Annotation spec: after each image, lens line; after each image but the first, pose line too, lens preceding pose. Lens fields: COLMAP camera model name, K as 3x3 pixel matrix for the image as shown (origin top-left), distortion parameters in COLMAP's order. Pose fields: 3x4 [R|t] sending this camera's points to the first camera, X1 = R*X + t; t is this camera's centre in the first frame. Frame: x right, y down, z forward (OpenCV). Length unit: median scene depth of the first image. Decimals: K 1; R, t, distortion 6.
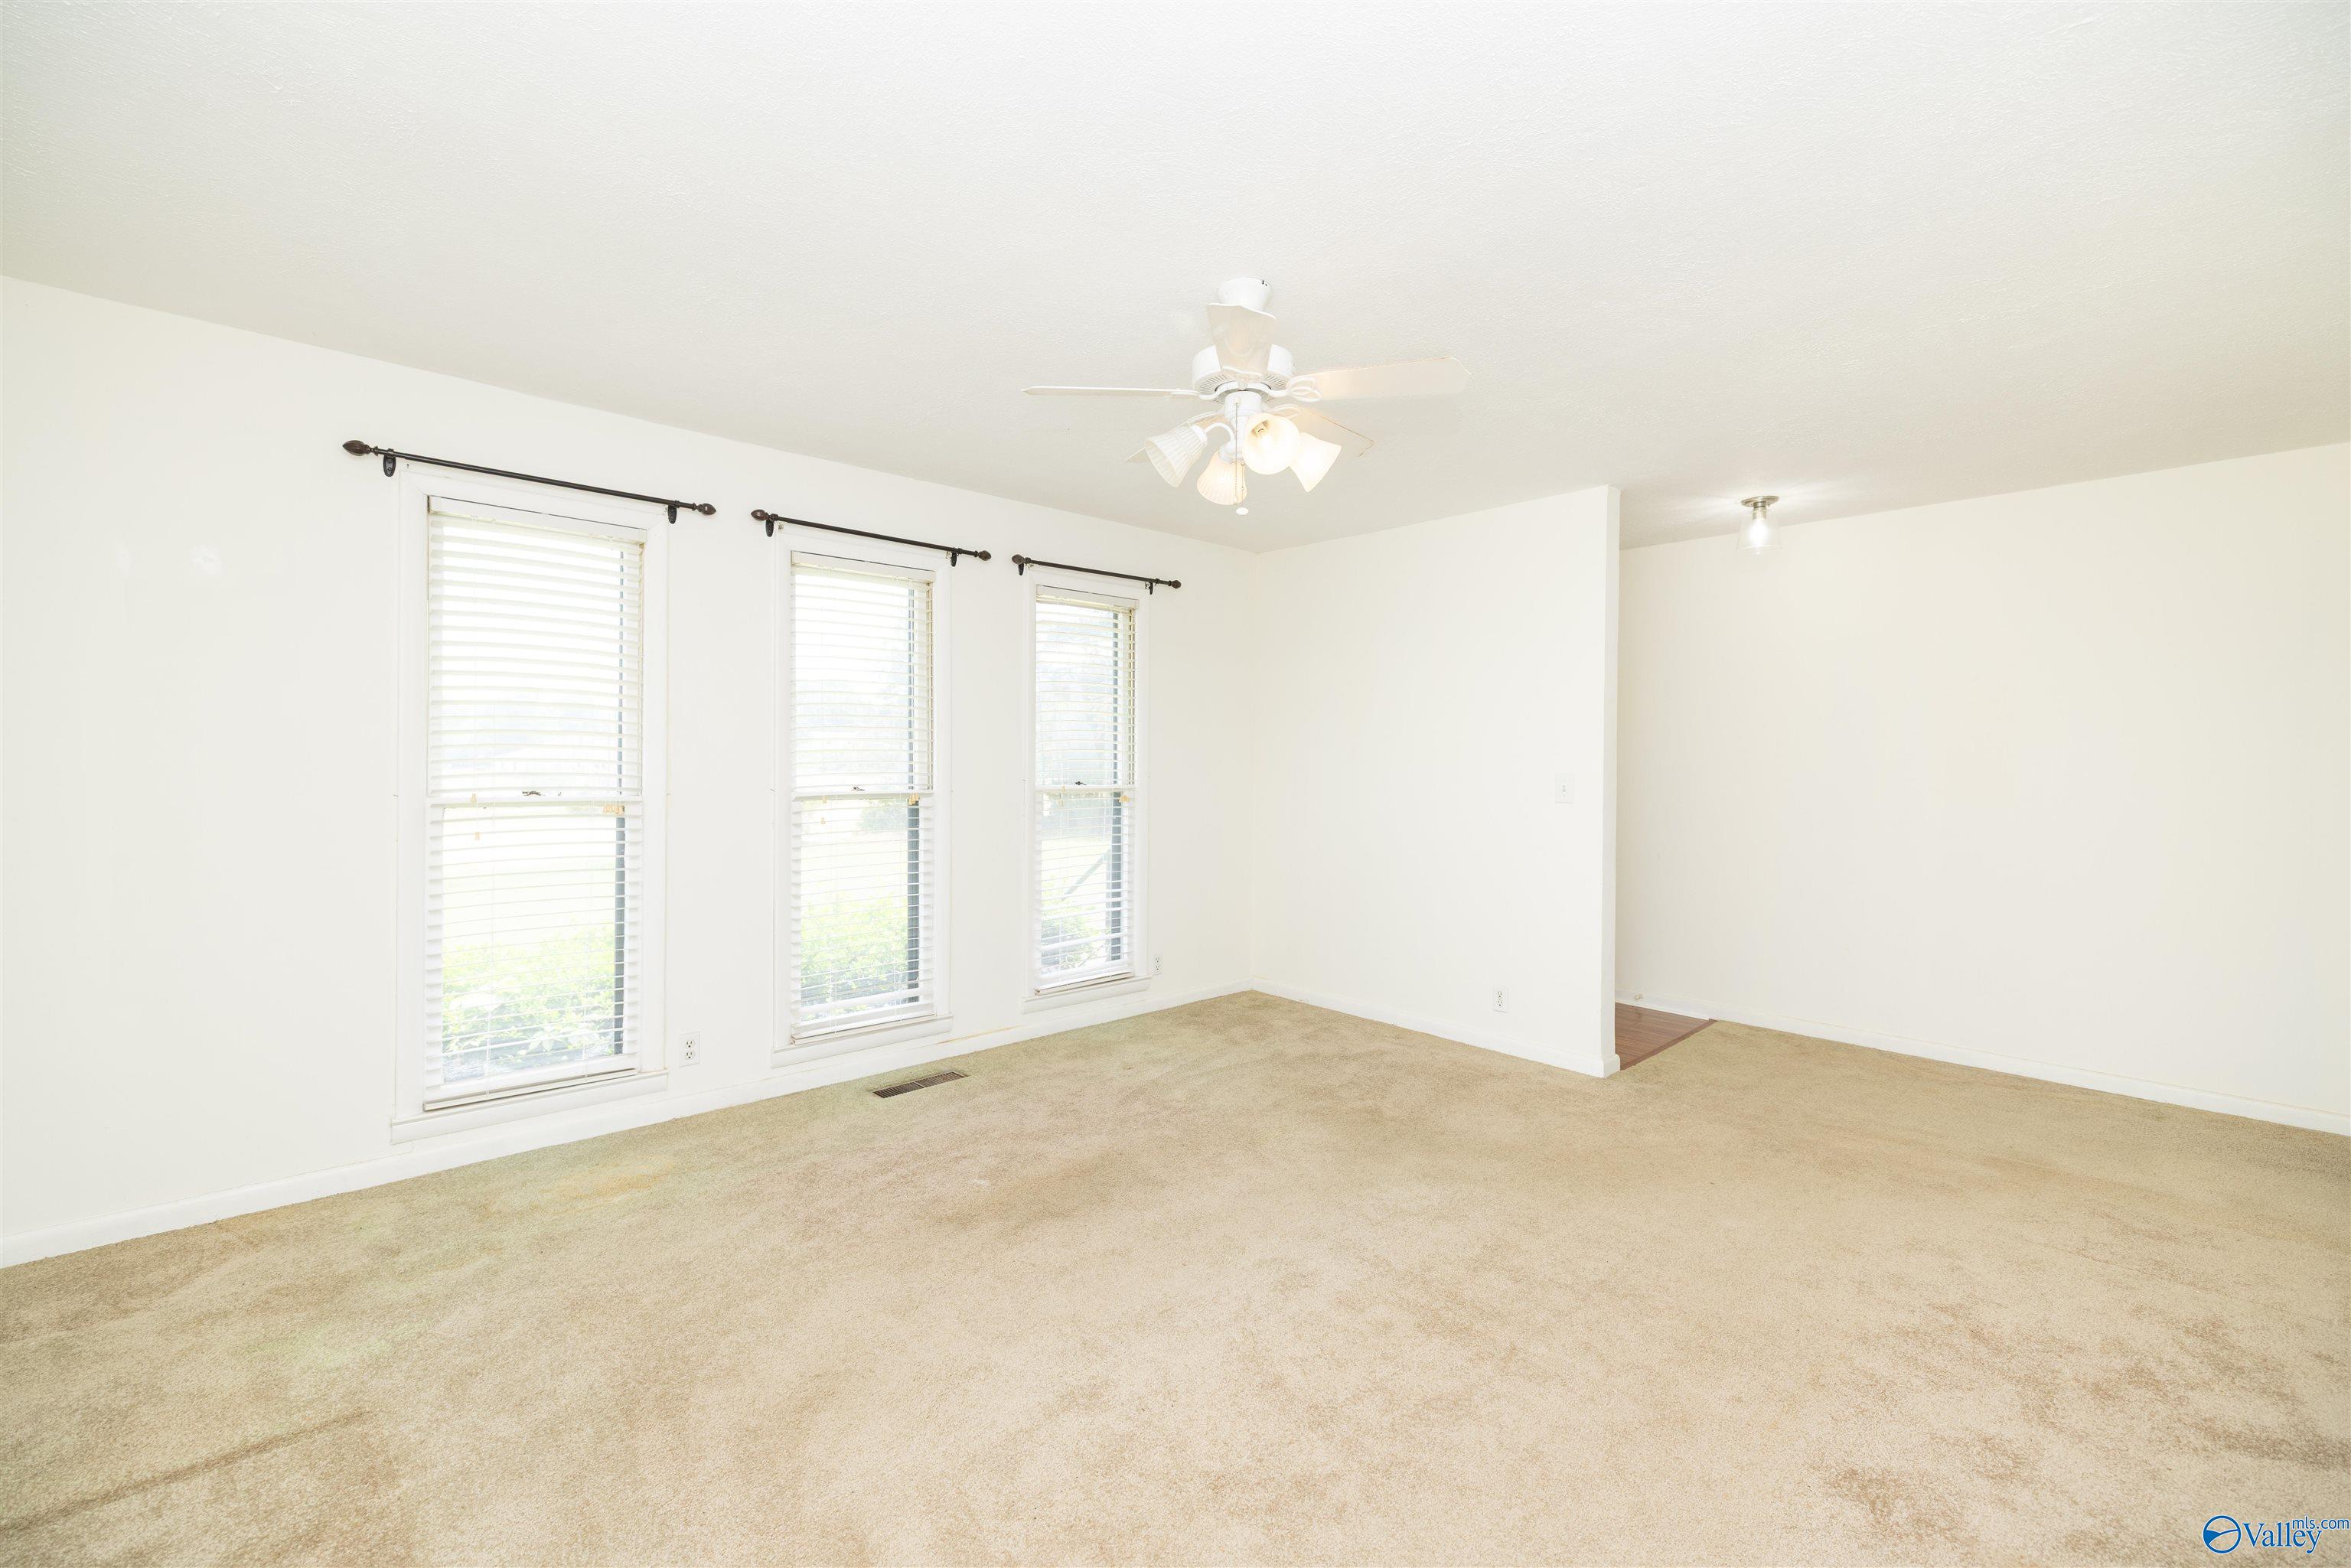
lens RADIAL K [[981.3, 0, 1177.4], [0, 981.3, 785.6], [0, 0, 1]] dist [0.000646, 0.000033]
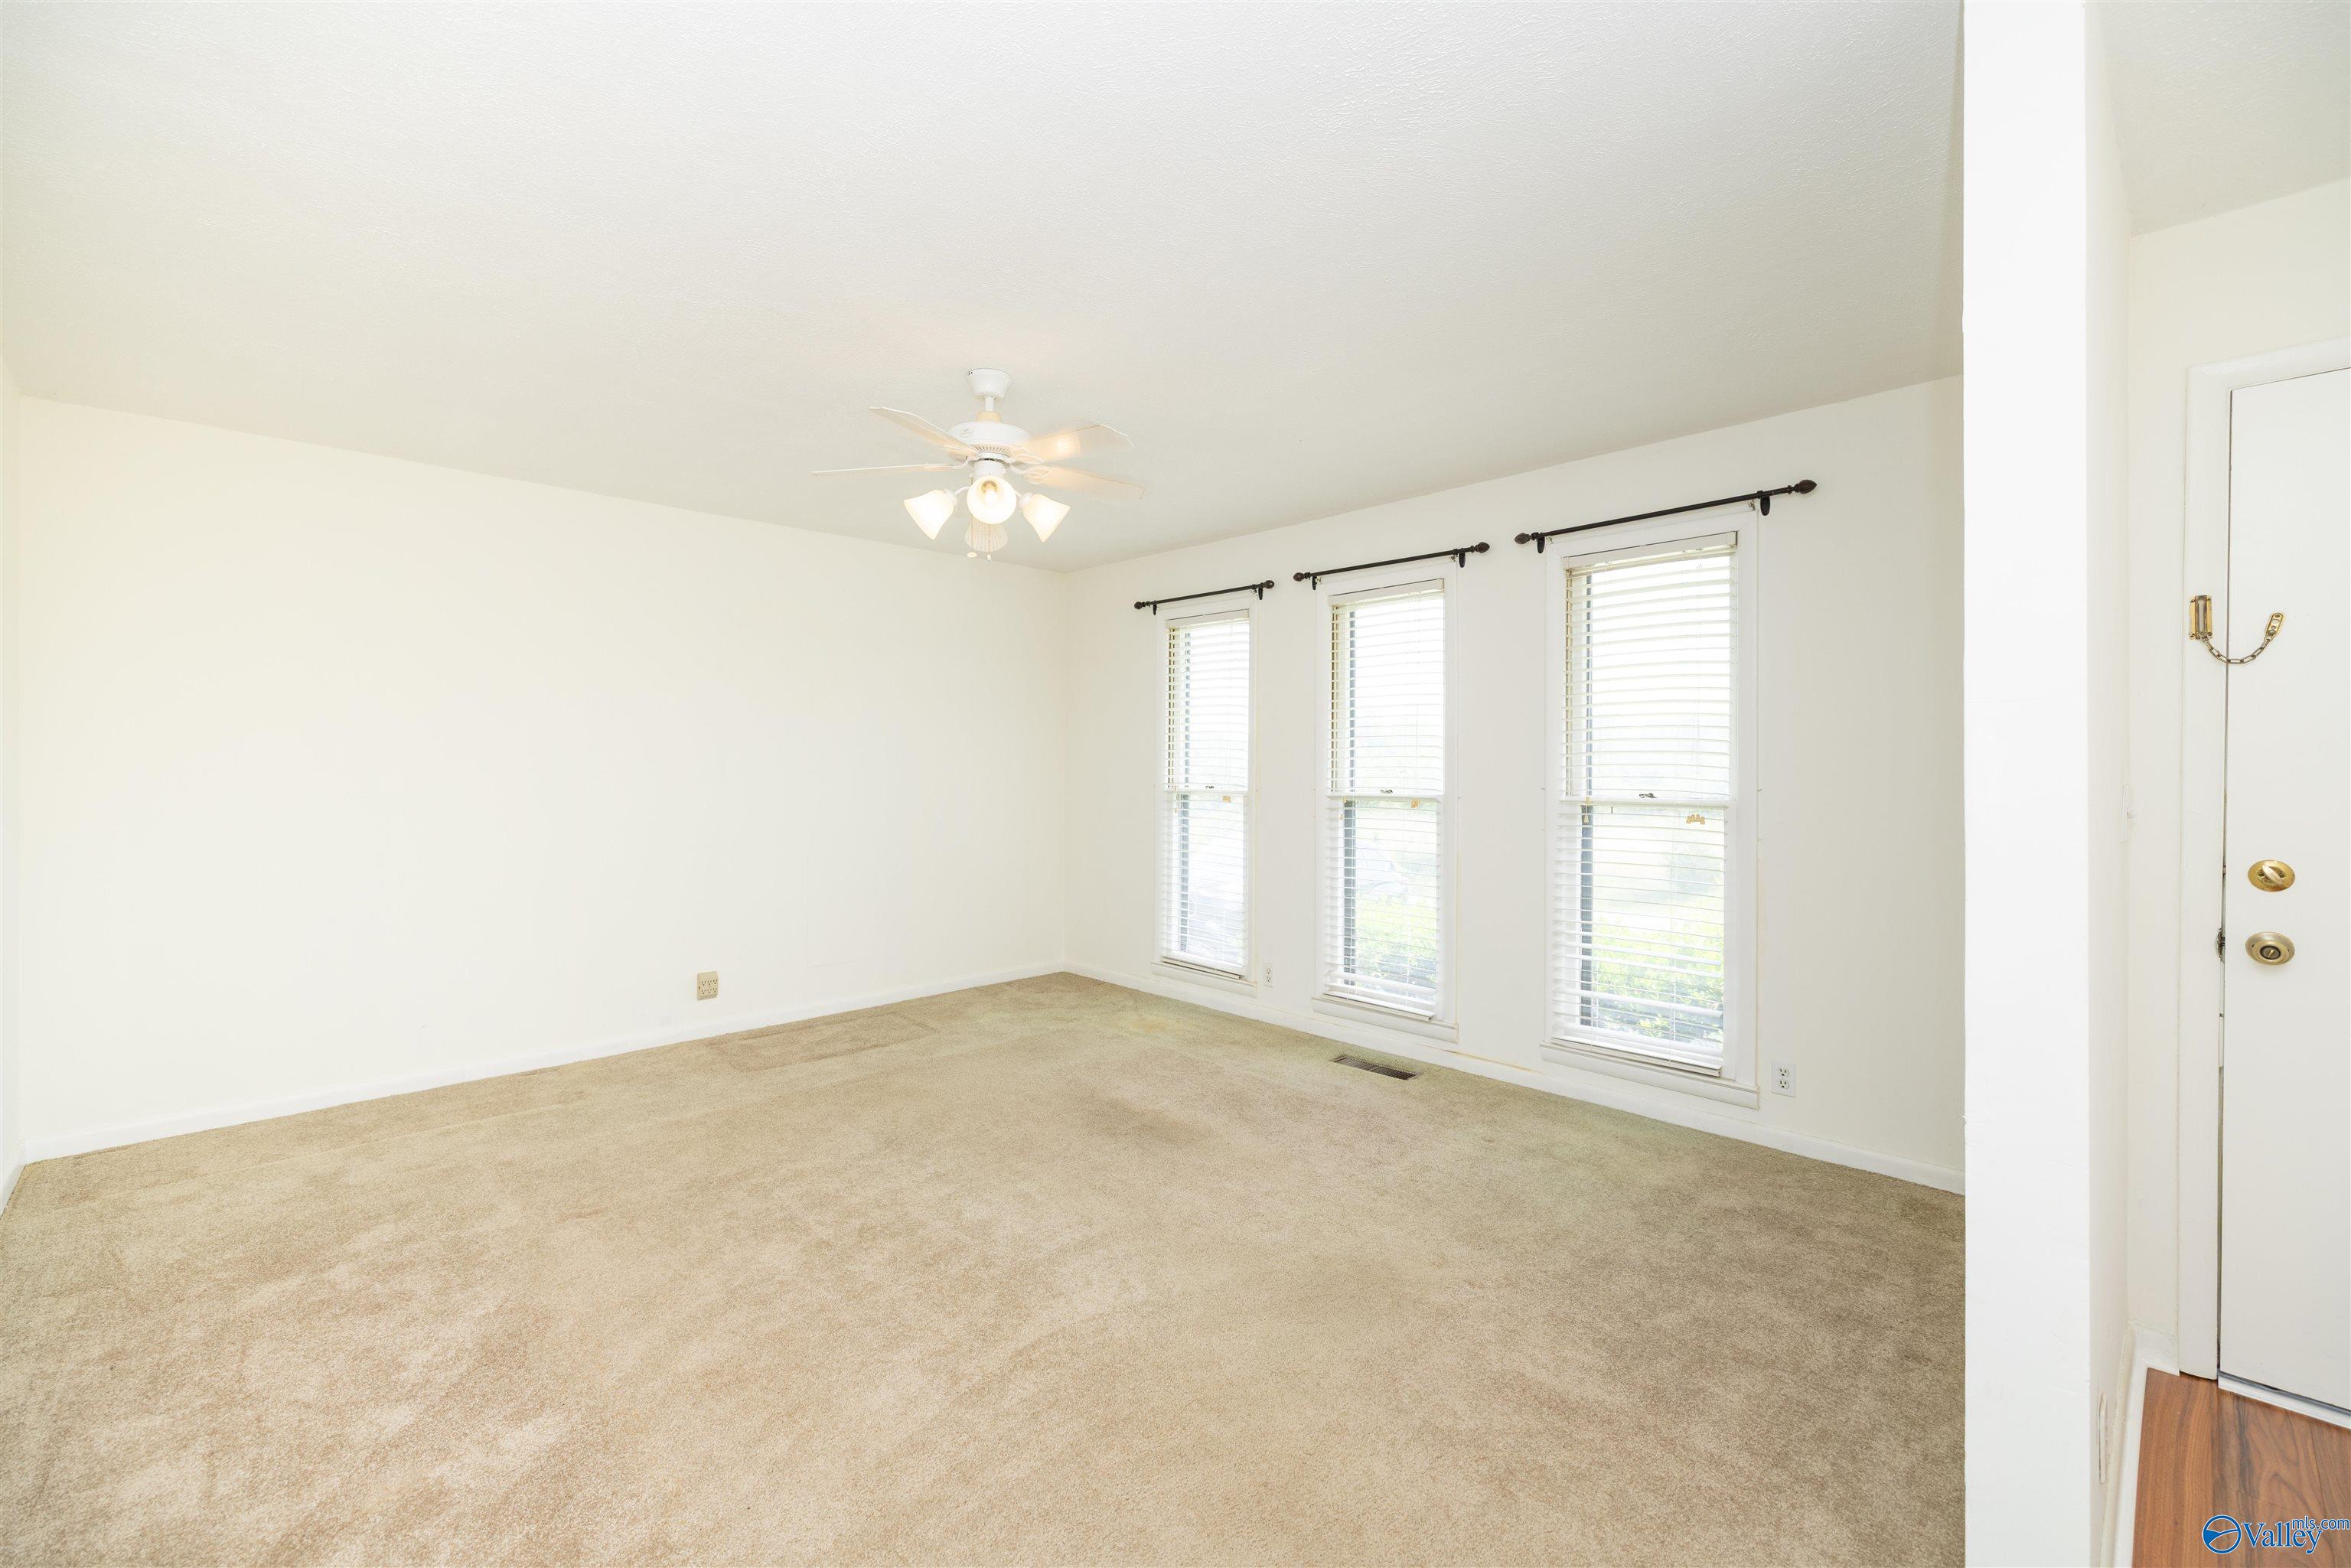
lens RADIAL K [[981.3, 0, 1174.1], [0, 981.3, 773.3], [0, 0, 1]] dist [0.000646, 0.000033]
pose [[0.024382, -0.001069, -0.999702, 0.755791], [-0.030762, 0.999525, -0.001819, -0.007490], [0.999229, 0.030797, 0.024338, 0.705931]]
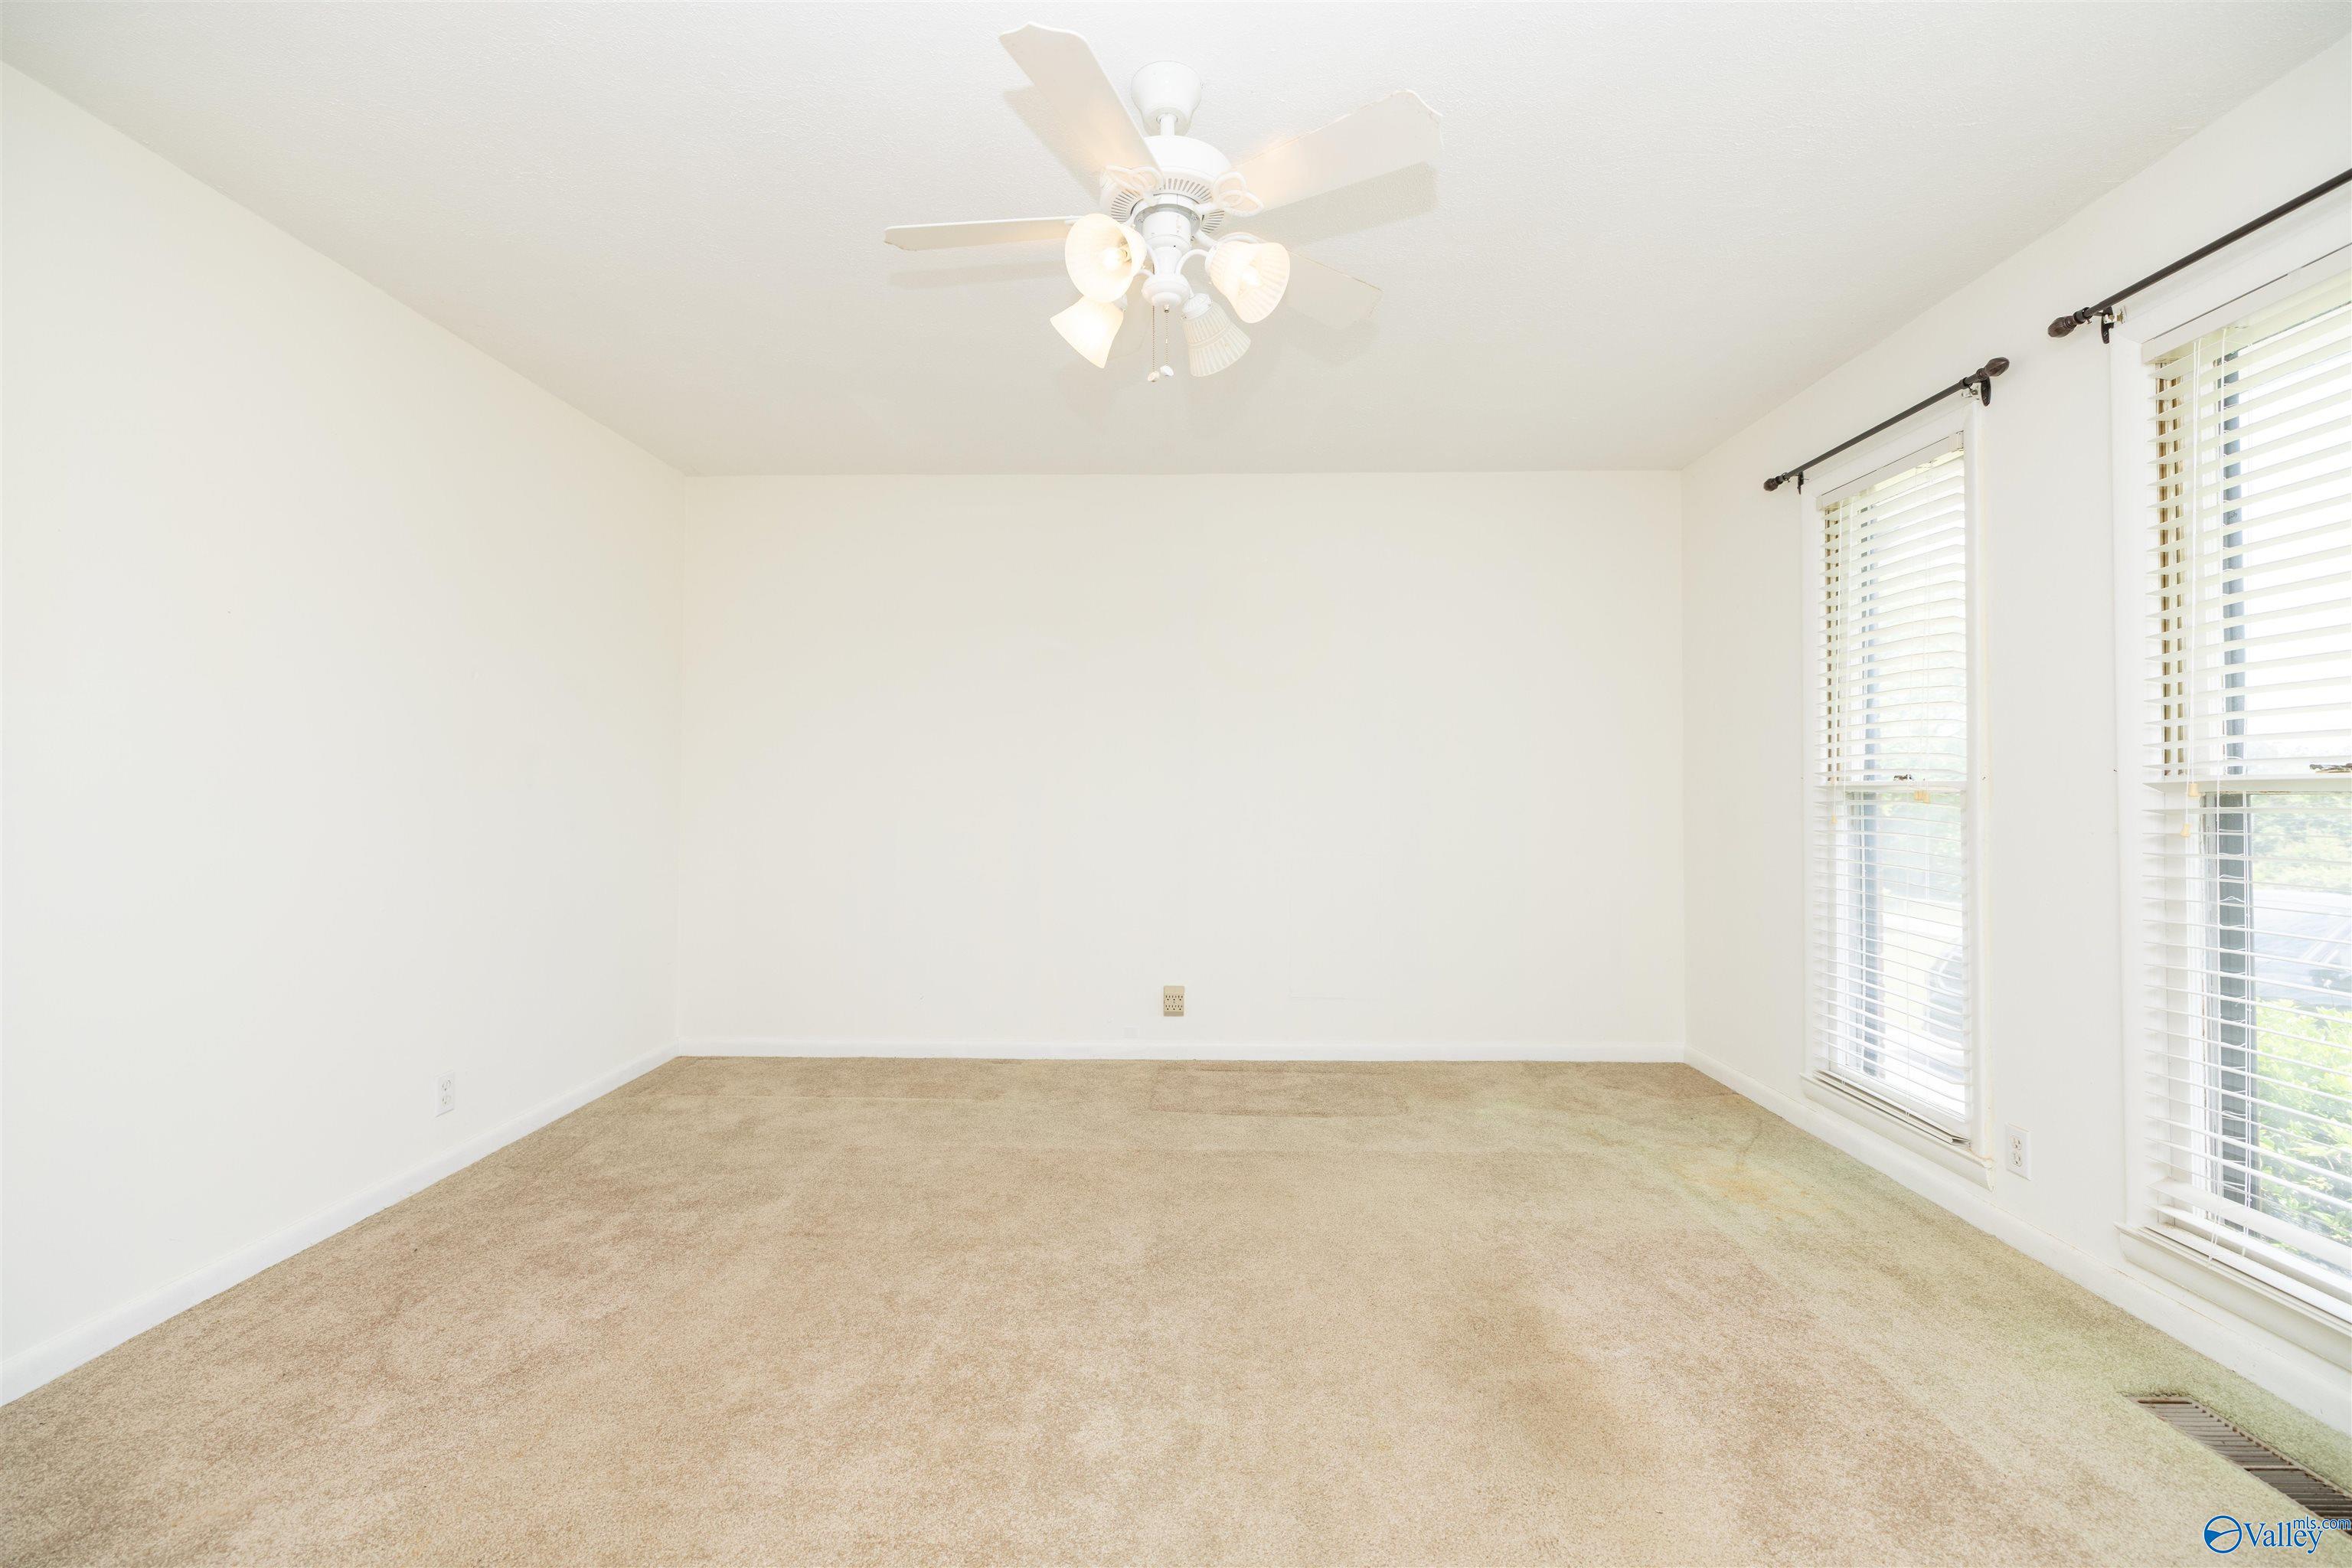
lens RADIAL K [[981.7, 0, 1183.9], [0, 981.7, 775.9], [0, 0, 1]] dist [0.000646, 0.000033]
pose [[-0.697434, -0.024500, -0.716230, 0.342982], [-0.029120, 0.999559, -0.005836, 0.024920], [0.716057, 0.016786, -0.697840, 0.906007]]
